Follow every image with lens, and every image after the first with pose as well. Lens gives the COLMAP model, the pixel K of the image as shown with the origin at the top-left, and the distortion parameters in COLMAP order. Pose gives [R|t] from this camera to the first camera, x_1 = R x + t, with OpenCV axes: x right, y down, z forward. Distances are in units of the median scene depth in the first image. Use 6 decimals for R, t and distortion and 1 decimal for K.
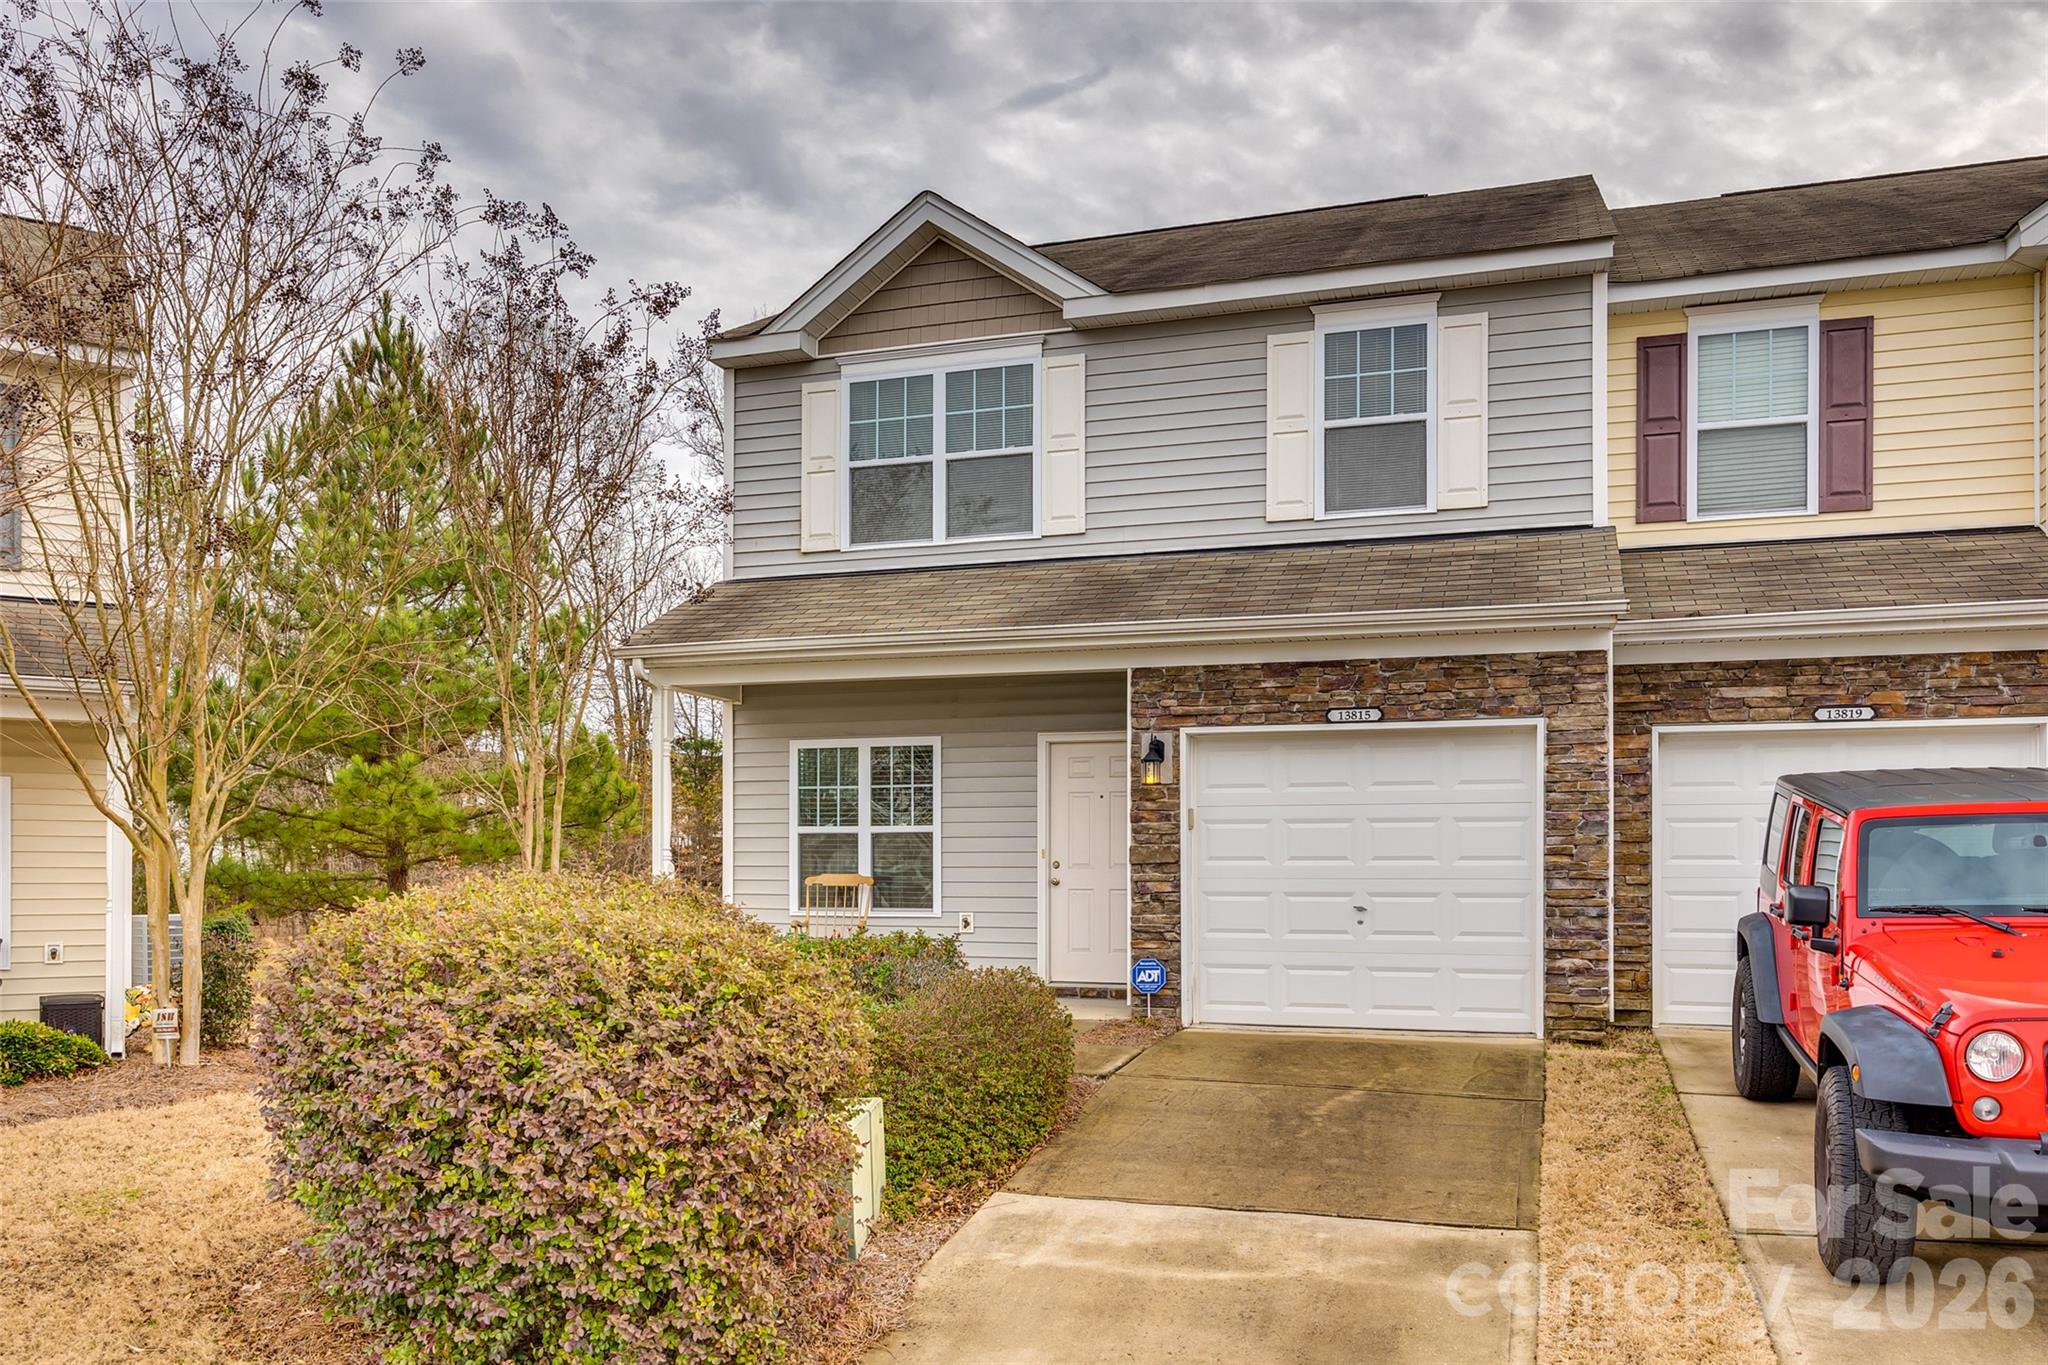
lens RADIAL K [[1517.6, 0, 1020.2], [0, 1517.6, 849.5], [0, 0, 1]] dist [0.000638, 0.003027]
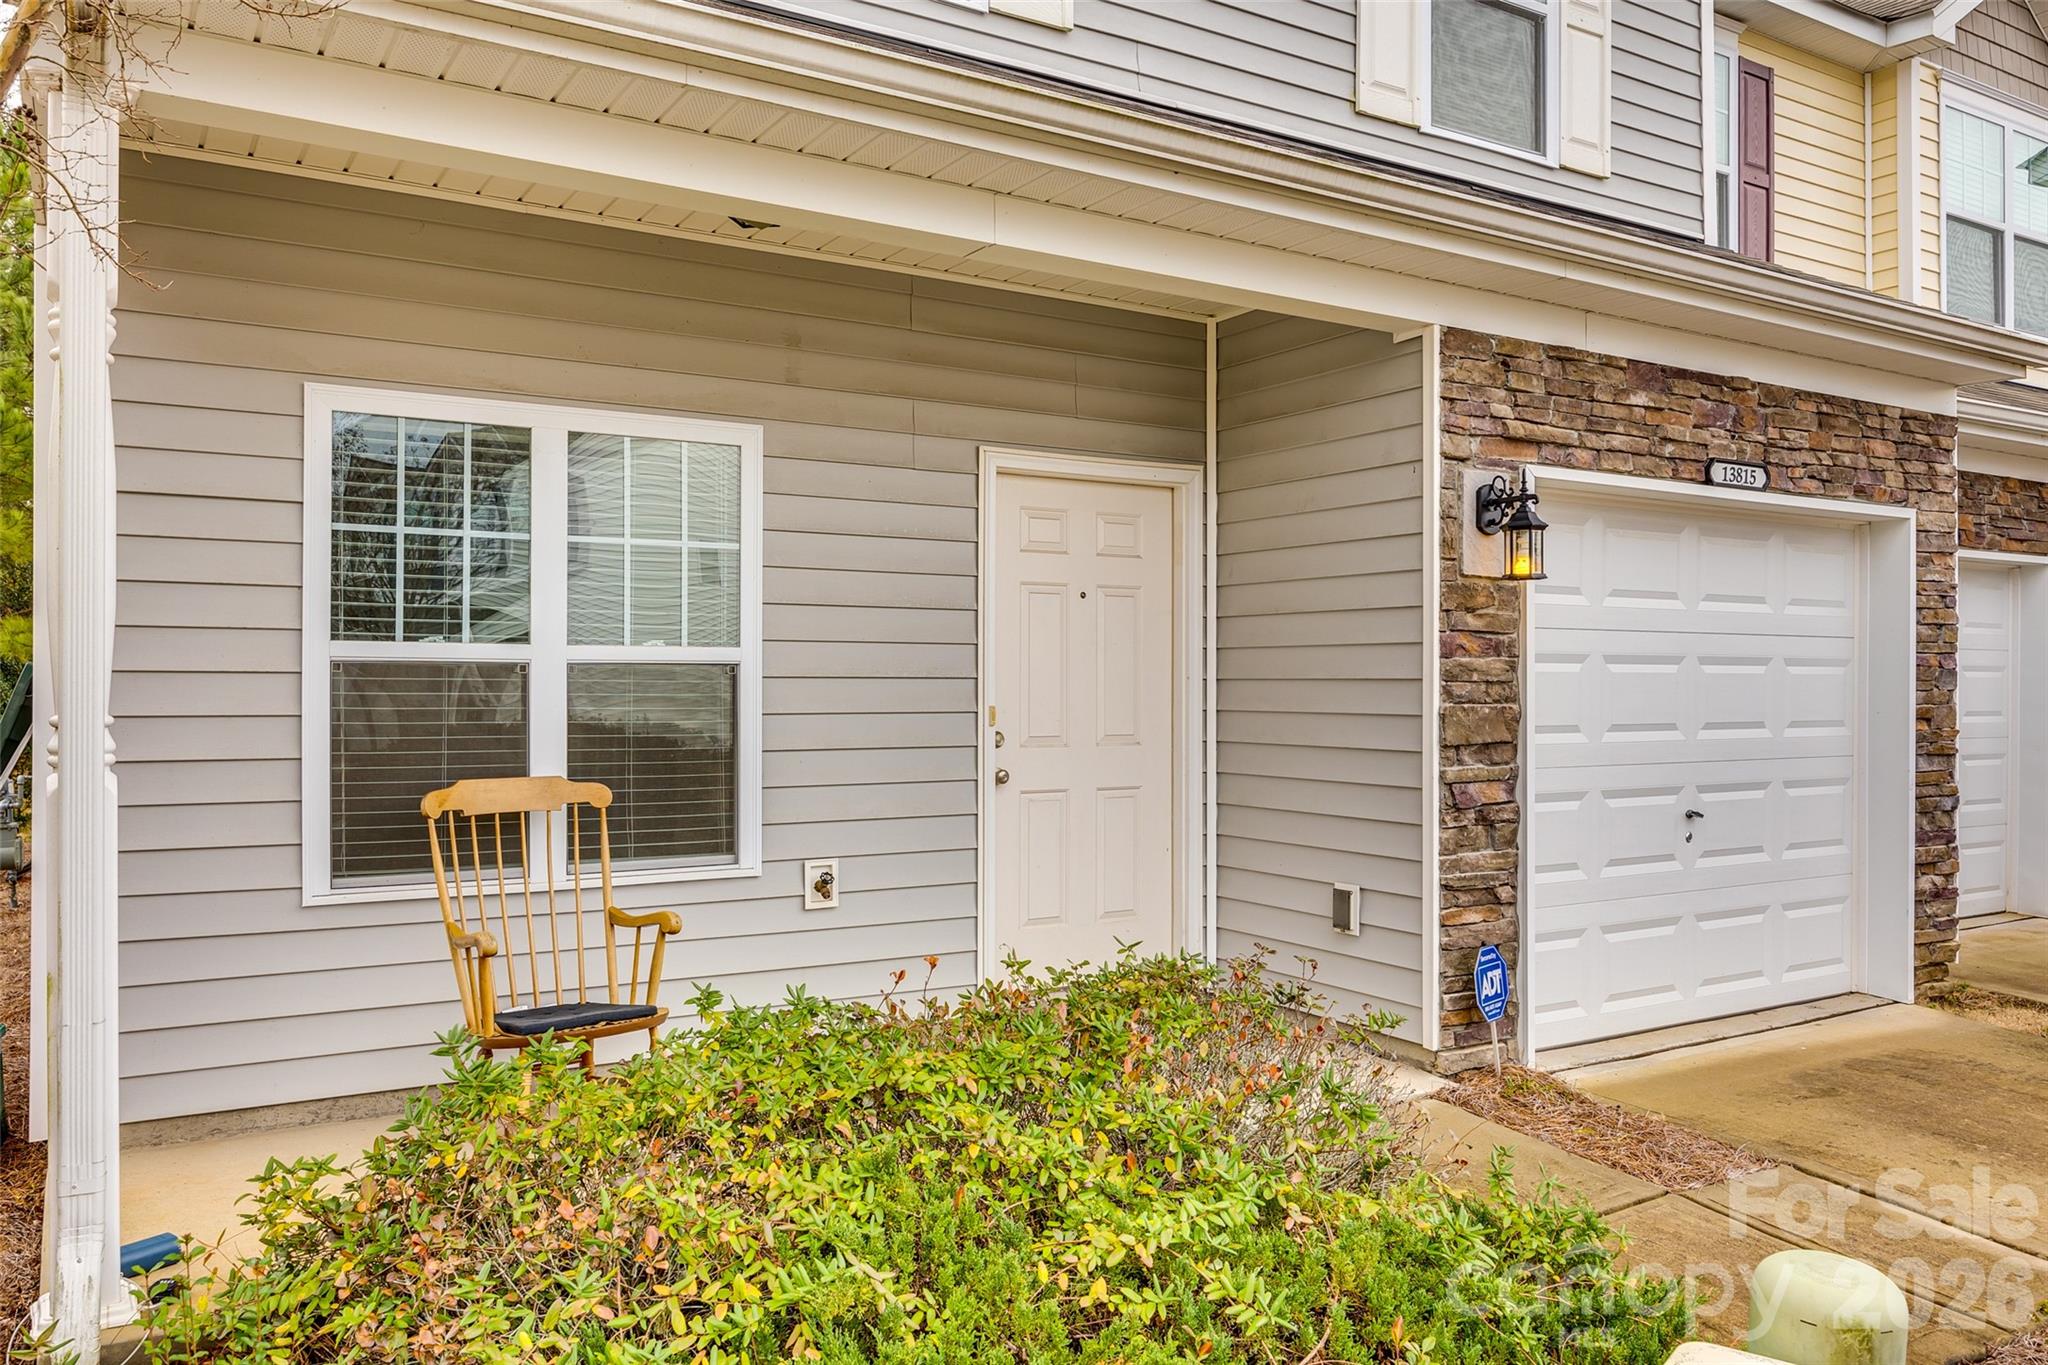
lens RADIAL K [[1517.6, 0, 1019.1], [0, 1517.6, 667.9], [0, 0, 1]] dist [0.000638, 0.003027]
pose [[0.643375, 0.008261, 0.765507, -0.369678], [-0.010748, 0.999941, -0.001757, -0.012318], [-0.765476, -0.007097, 0.643425, 0.806274]]
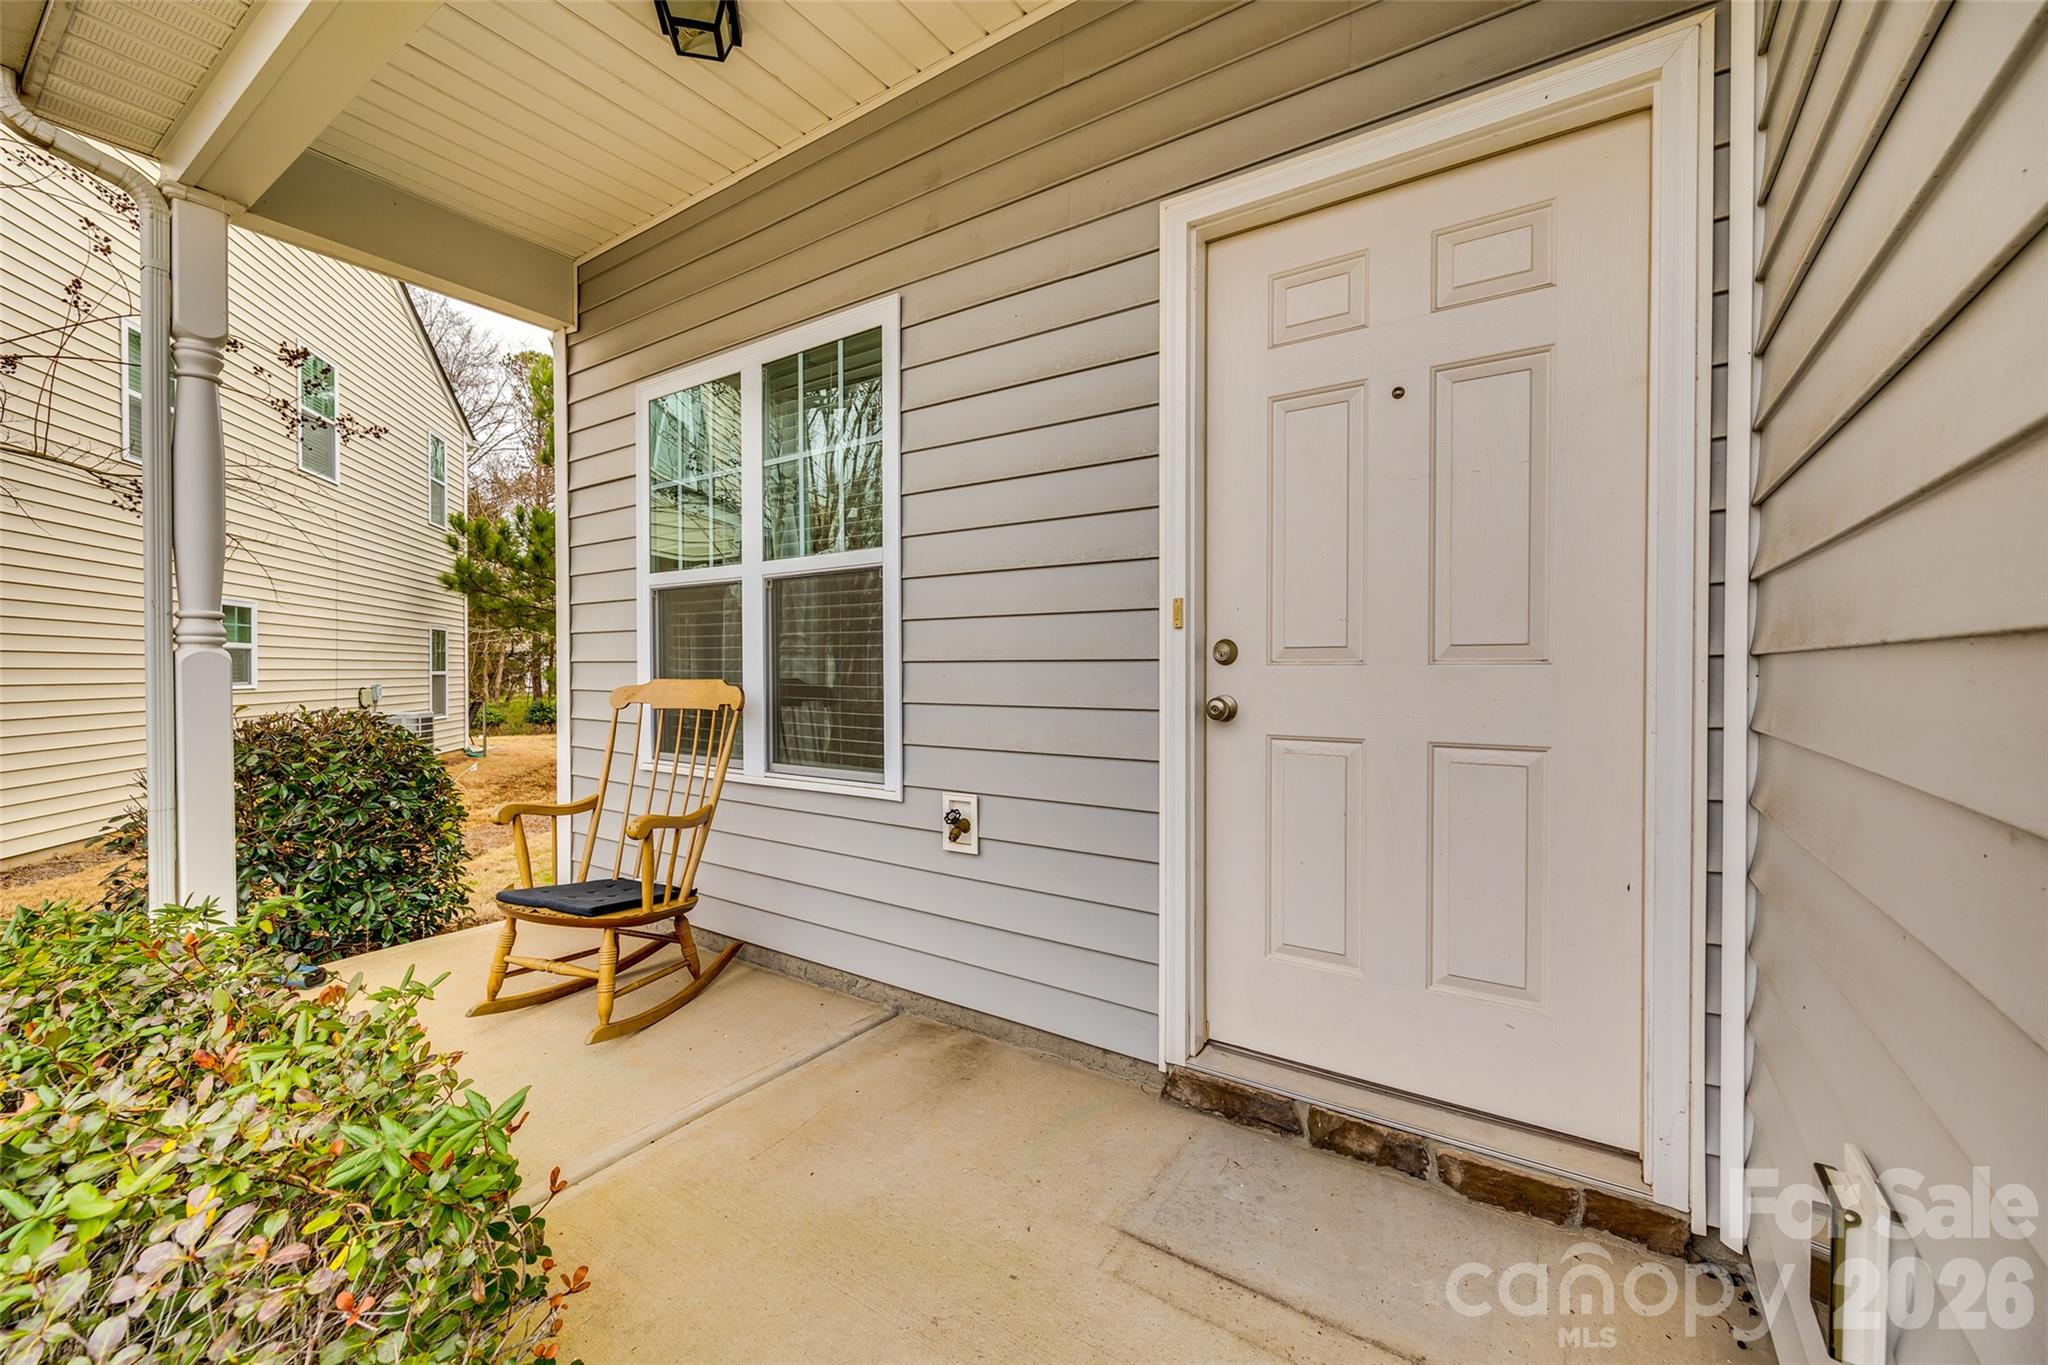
lens RADIAL K [[828.1, 0, 1024.3], [0, 828.1, 675.4], [0, 0, 1]] dist [-0.003322, 0.000264]
pose [[0.957262, 0.001784, -0.289217, 0.037669], [0.004750, 0.999749, 0.021886, 0.012471], [0.289184, -0.022324, 0.957013, 0.959665]]
